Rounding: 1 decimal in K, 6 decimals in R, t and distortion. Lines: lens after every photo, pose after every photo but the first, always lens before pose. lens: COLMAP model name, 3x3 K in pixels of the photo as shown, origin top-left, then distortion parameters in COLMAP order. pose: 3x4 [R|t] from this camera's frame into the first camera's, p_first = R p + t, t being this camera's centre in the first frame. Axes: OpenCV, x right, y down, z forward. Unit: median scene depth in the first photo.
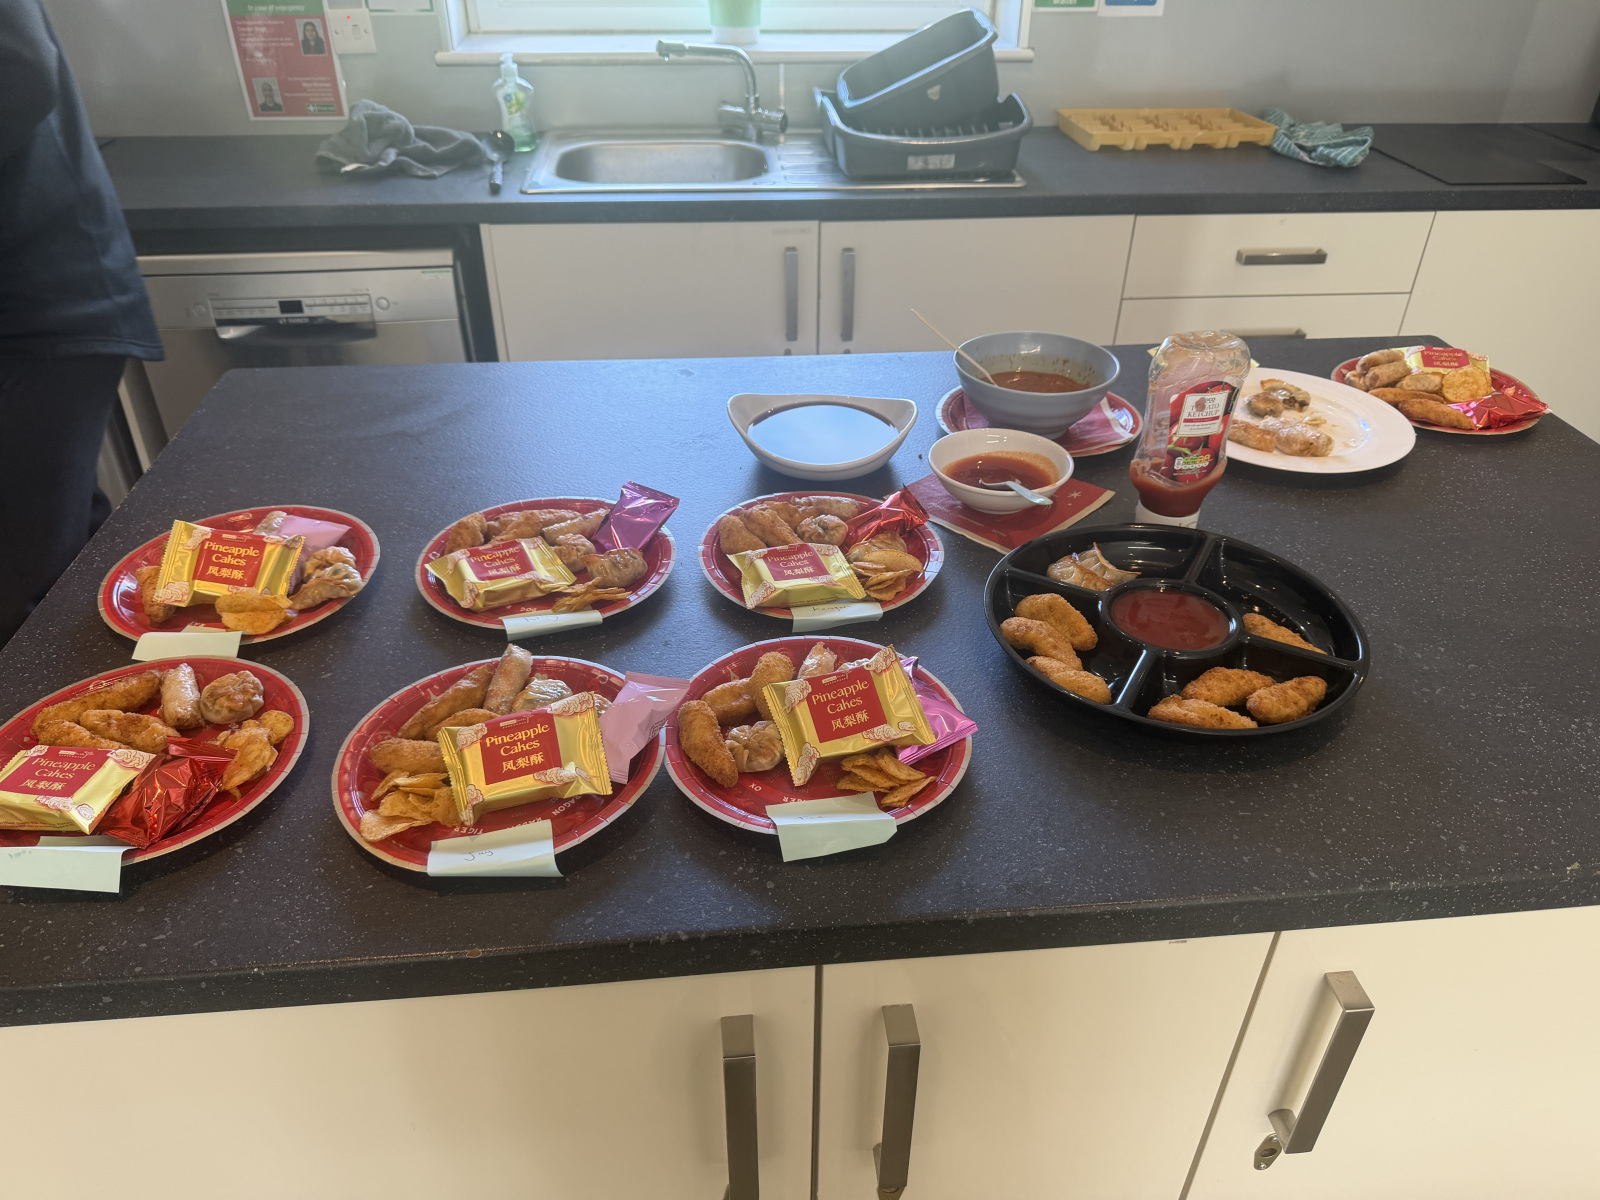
lens RADIAL K [[1163.0, 0, 804.2], [0, 1163.0, 683.8], [0, 0, 1]] dist [0.075668, -0.124618]
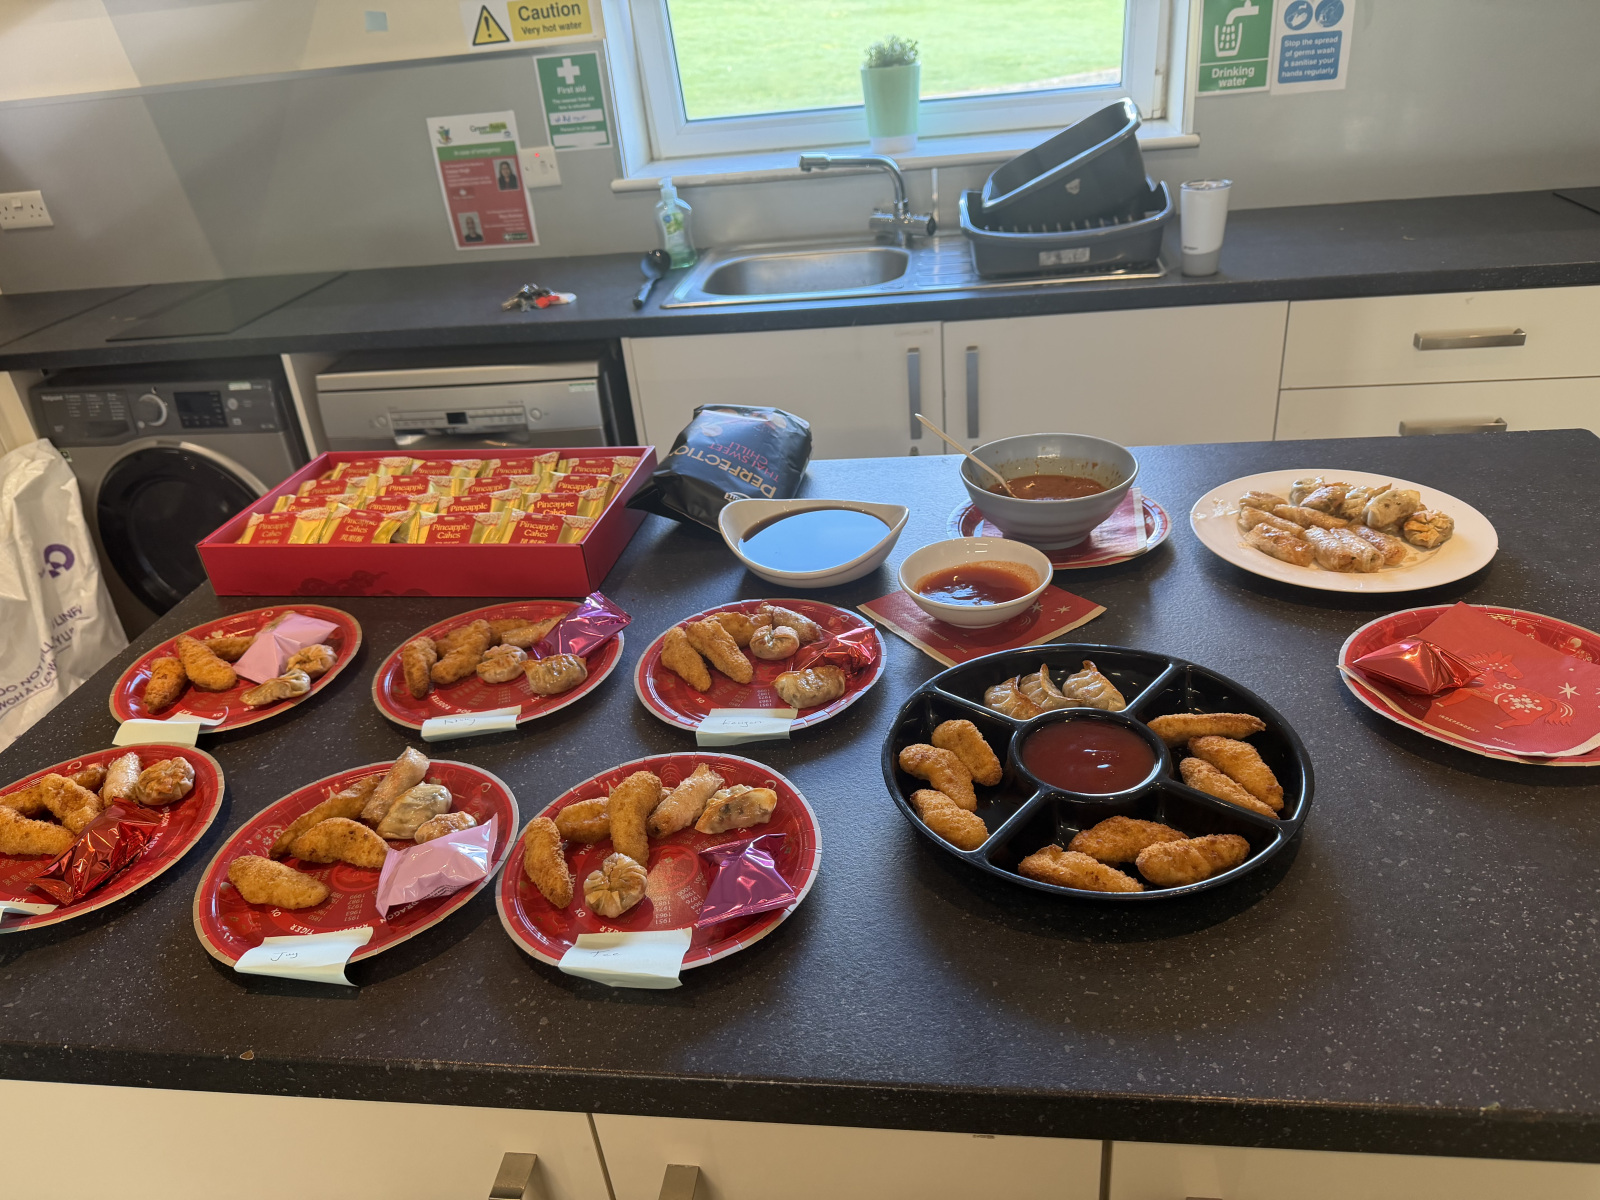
lens RADIAL K [[1163.0, 0, 804.2], [0, 1163.0, 683.8], [0, 0, 1]] dist [0.075668, -0.124618]
pose [[0.966484, 0.038320, -0.253851, 0.163275], [-0.056567, 0.996282, -0.064973, -0.020150], [0.250418, 0.077155, 0.965059, 0.043777]]
